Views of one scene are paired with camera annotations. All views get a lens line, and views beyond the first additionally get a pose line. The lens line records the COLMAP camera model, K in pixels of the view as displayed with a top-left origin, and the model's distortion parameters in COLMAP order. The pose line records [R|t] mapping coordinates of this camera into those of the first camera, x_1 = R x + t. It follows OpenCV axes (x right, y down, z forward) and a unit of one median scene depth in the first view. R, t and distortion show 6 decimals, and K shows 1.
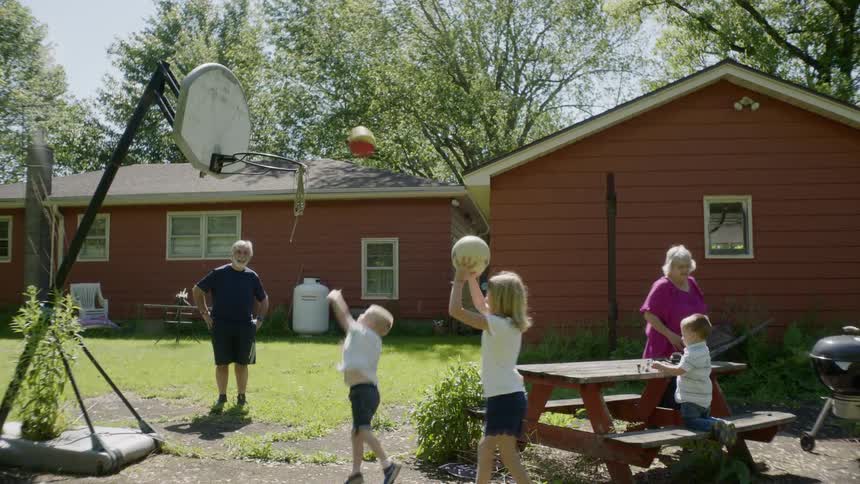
lens RADIAL K [[809.6, 0, 435.2], [0, 809.6, 243.5], [0, 0, 1]] dist [-0.074045, 0.000000]
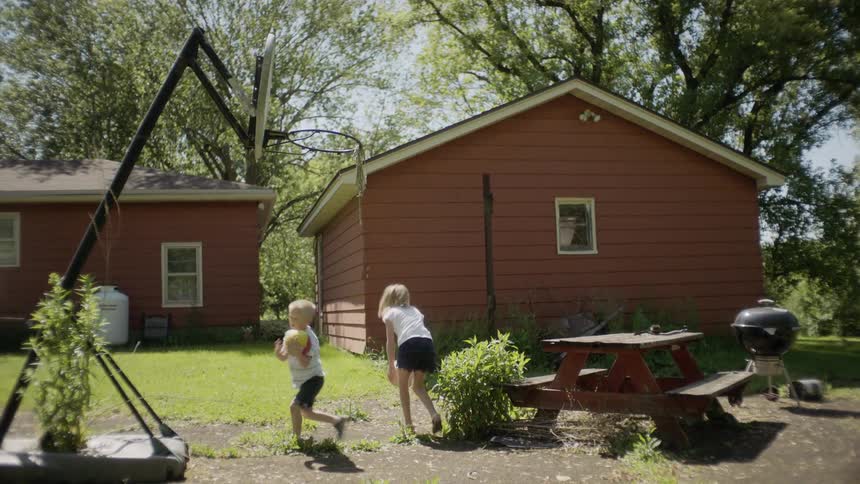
lens RADIAL K [[809.6, 0, 429.8], [0, 809.6, 244.8], [0, 0, 1]] dist [-0.074045, 0.000000]
pose [[0.934677, -0.003654, 0.355480, -0.224162], [0.009071, 0.999867, -0.013571, 0.019104], [-0.355383, 0.015909, 0.934585, 0.025025]]
